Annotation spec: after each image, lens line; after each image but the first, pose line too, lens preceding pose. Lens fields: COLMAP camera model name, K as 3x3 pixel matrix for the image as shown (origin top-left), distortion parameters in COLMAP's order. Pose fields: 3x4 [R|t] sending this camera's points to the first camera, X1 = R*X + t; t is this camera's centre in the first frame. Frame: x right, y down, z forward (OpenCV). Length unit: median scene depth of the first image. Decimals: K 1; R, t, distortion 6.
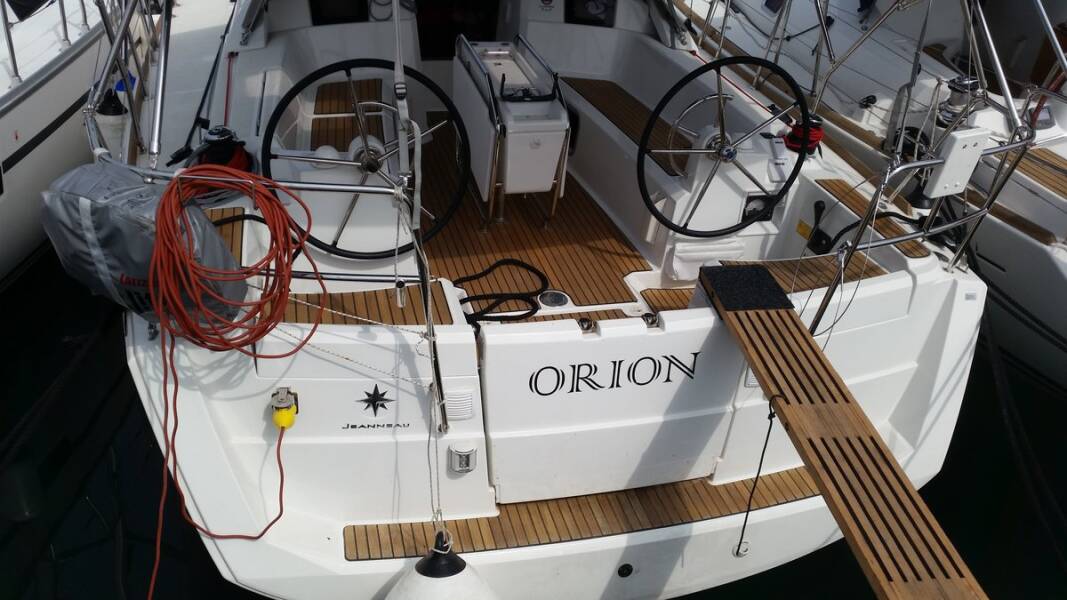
lens RADIAL K [[865.5, 0, 533.5], [0, 865.5, 300.0], [0, 0, 1]] dist [0.156617, -0.329401]
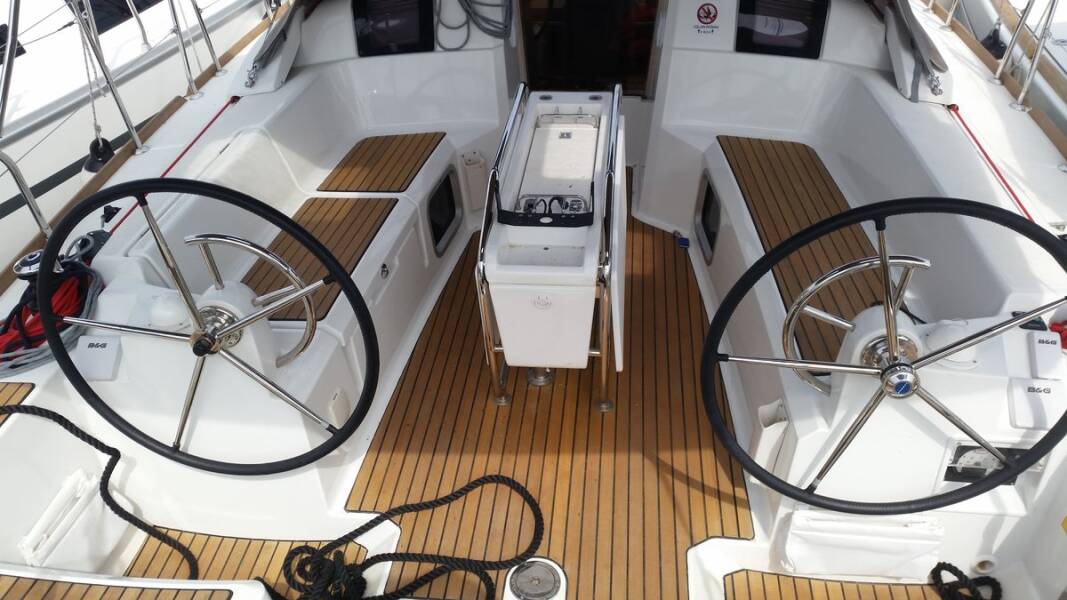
lens RADIAL K [[865.5, 0, 533.5], [0, 865.5, 300.0], [0, 0, 1]] dist [0.156617, -0.329401]
pose [[0.924849, 0.123656, -0.359671, 0.188581], [-0.108990, 0.992178, 0.060860, -0.201411], [0.364384, -0.017086, 0.931092, 0.441267]]
